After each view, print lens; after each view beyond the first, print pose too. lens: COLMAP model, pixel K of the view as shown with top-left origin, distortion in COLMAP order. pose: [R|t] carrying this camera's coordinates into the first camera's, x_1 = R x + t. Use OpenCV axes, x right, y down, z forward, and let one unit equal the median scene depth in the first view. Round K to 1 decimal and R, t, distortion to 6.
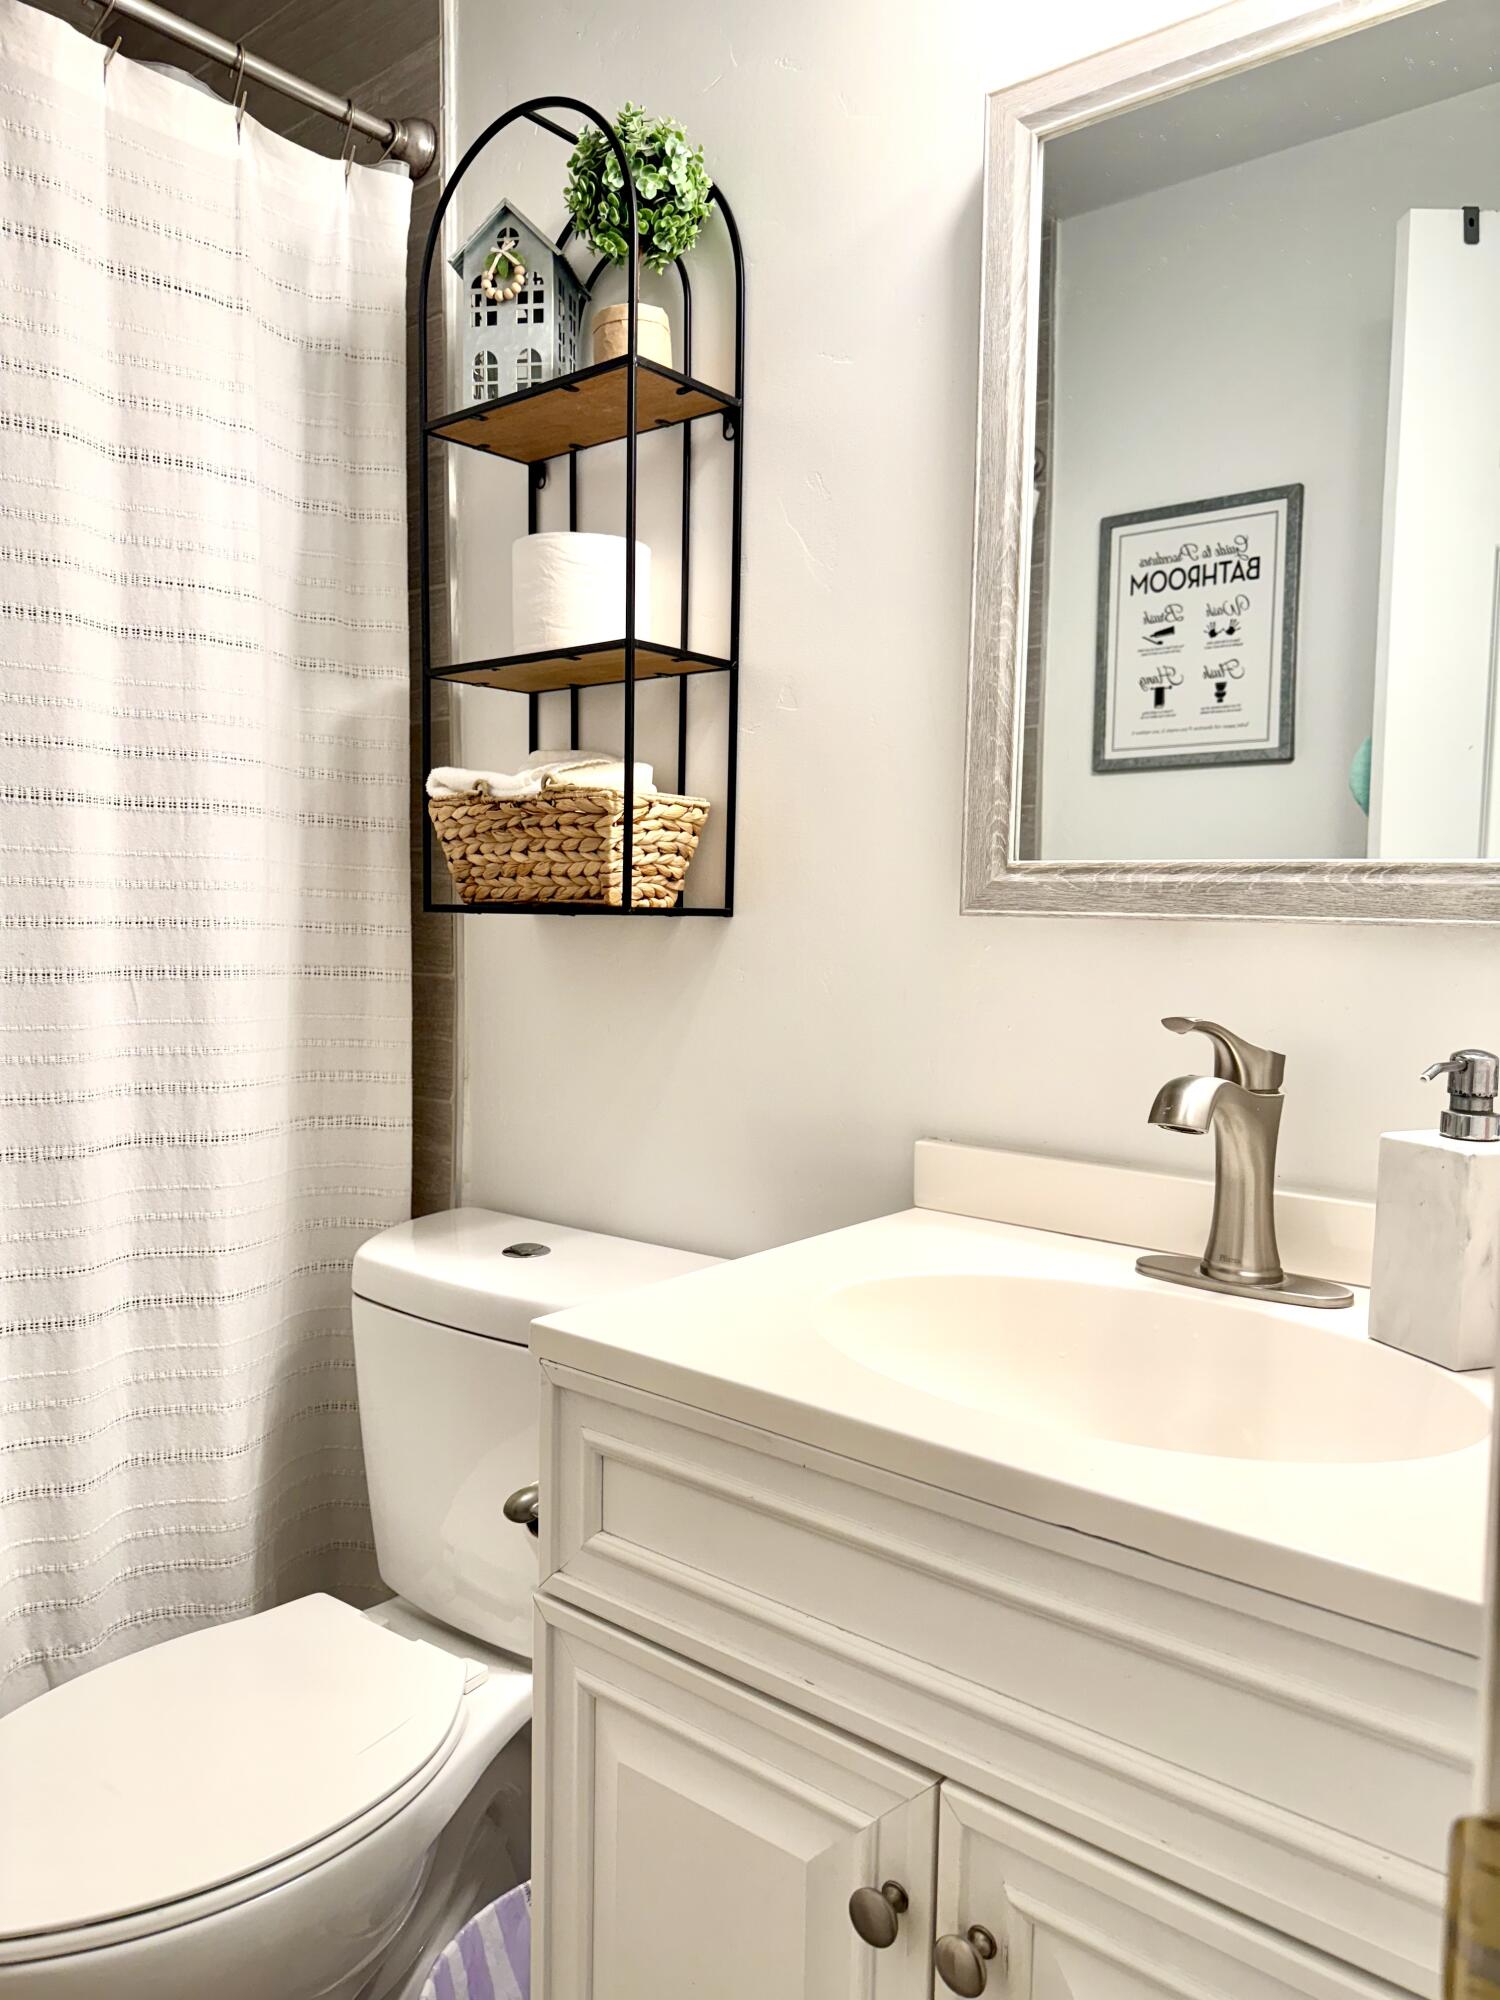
lens RADIAL K [[1433.3, 0, 751.2], [0, 1433.3, 1011.4], [0, 0, 1]] dist [0.074331, -0.104226]
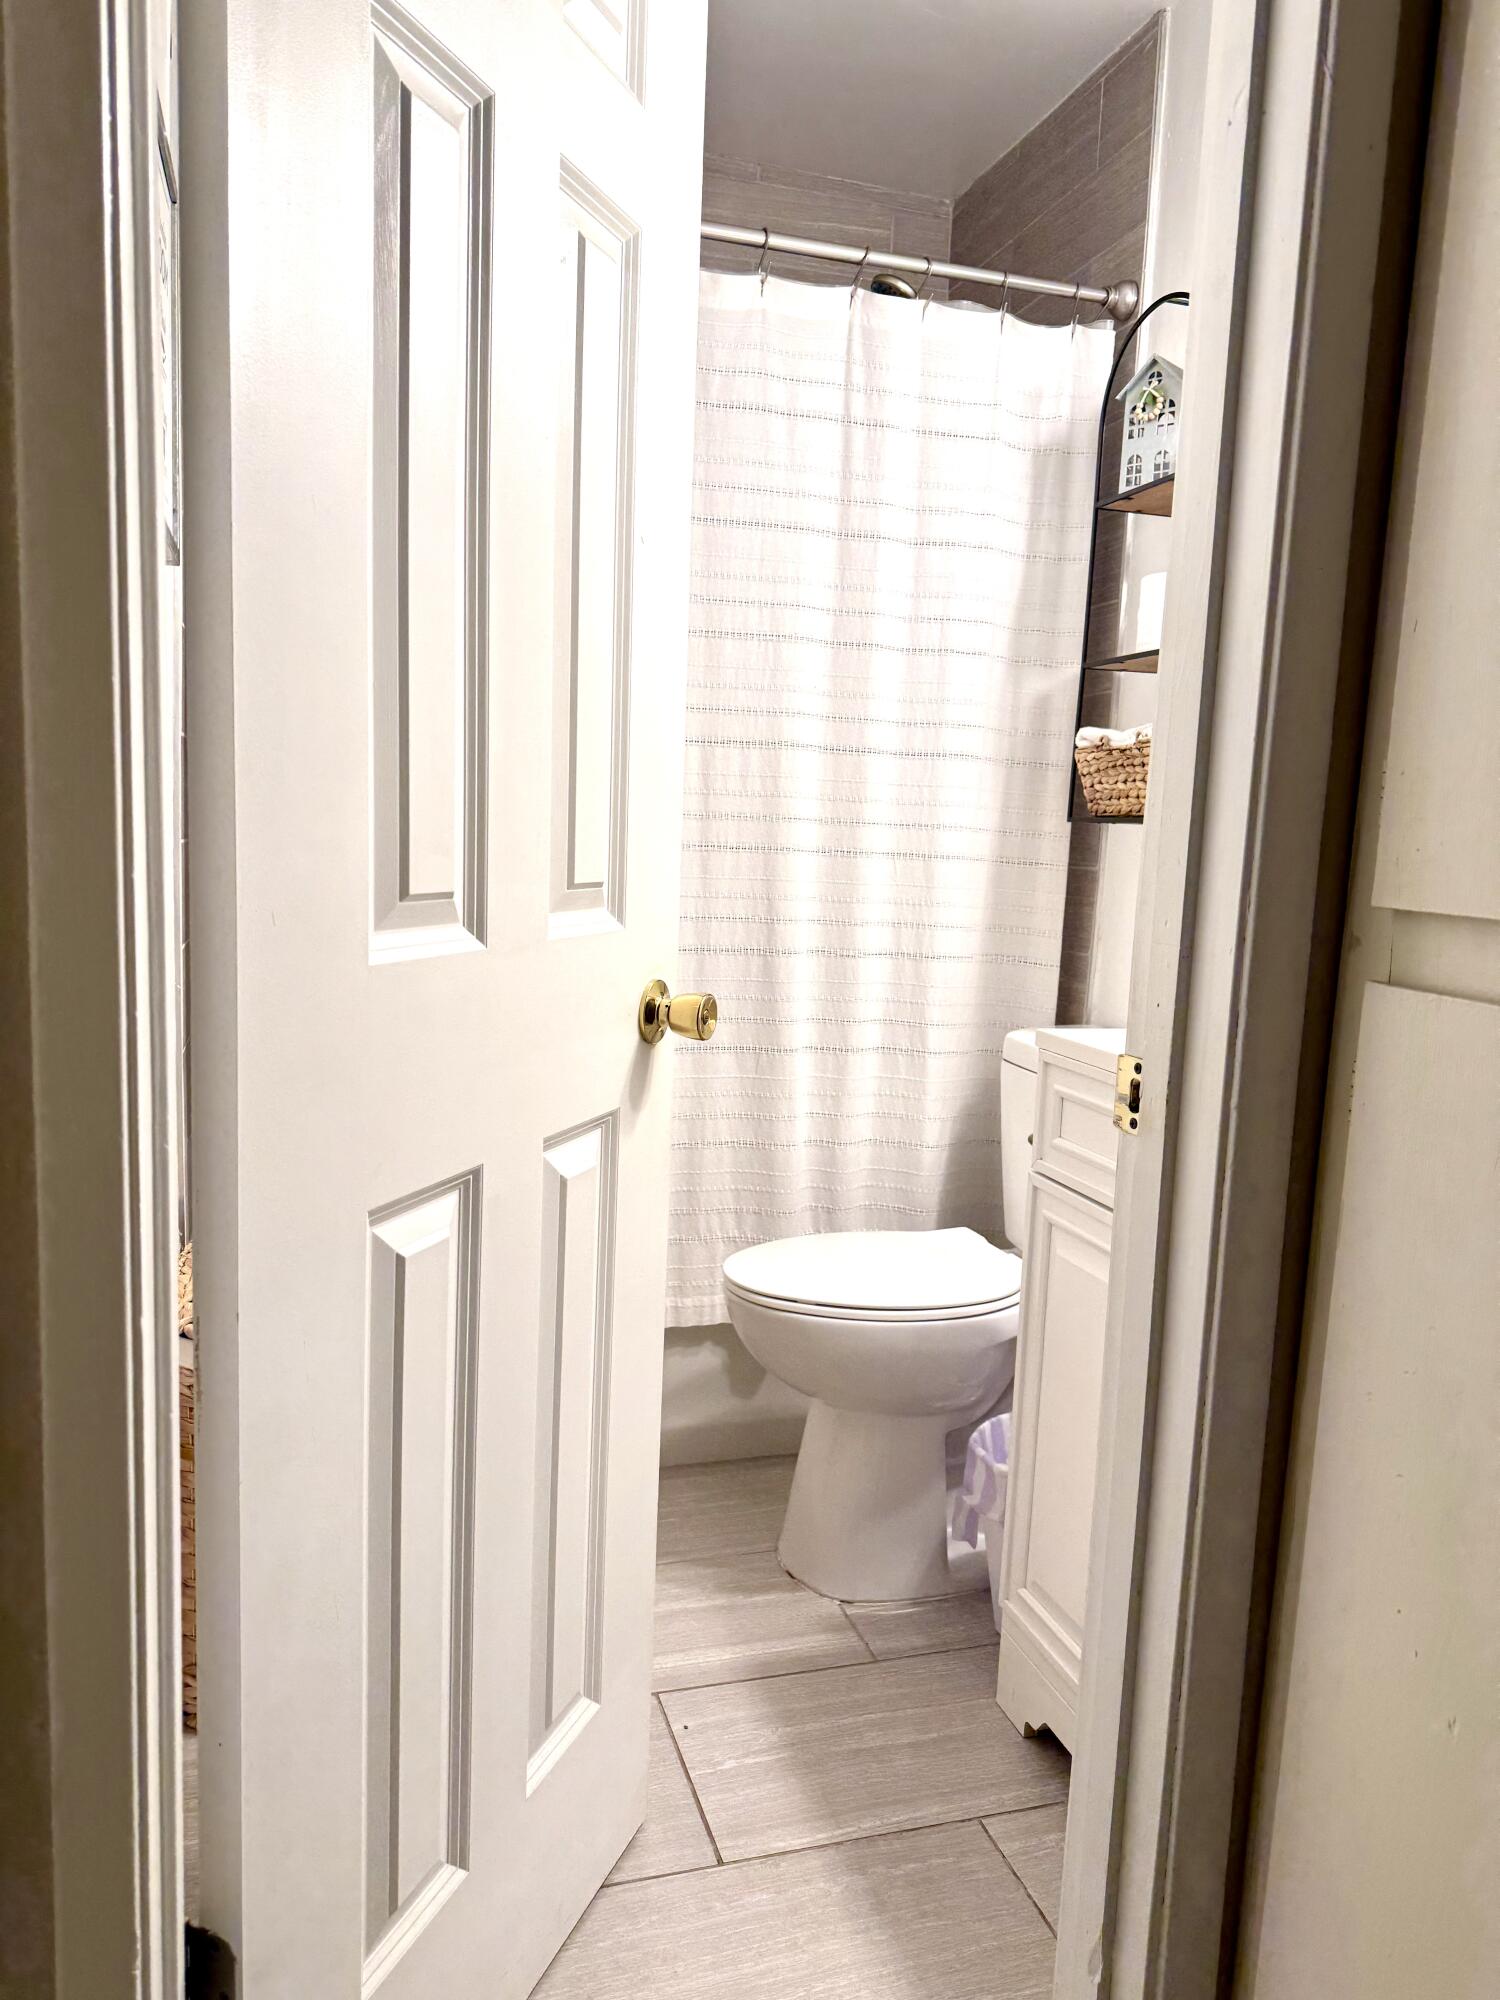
lens RADIAL K [[1387.0, 0, 750.8], [0, 1387.0, 992.7], [0, 0, 1]] dist [0.125236, -0.190663]
pose [[0.844033, 0.088875, -0.528875, 0.301806], [-0.073766, 0.996039, 0.049657, 0.065690], [0.531193, -0.002899, 0.847246, -0.464882]]
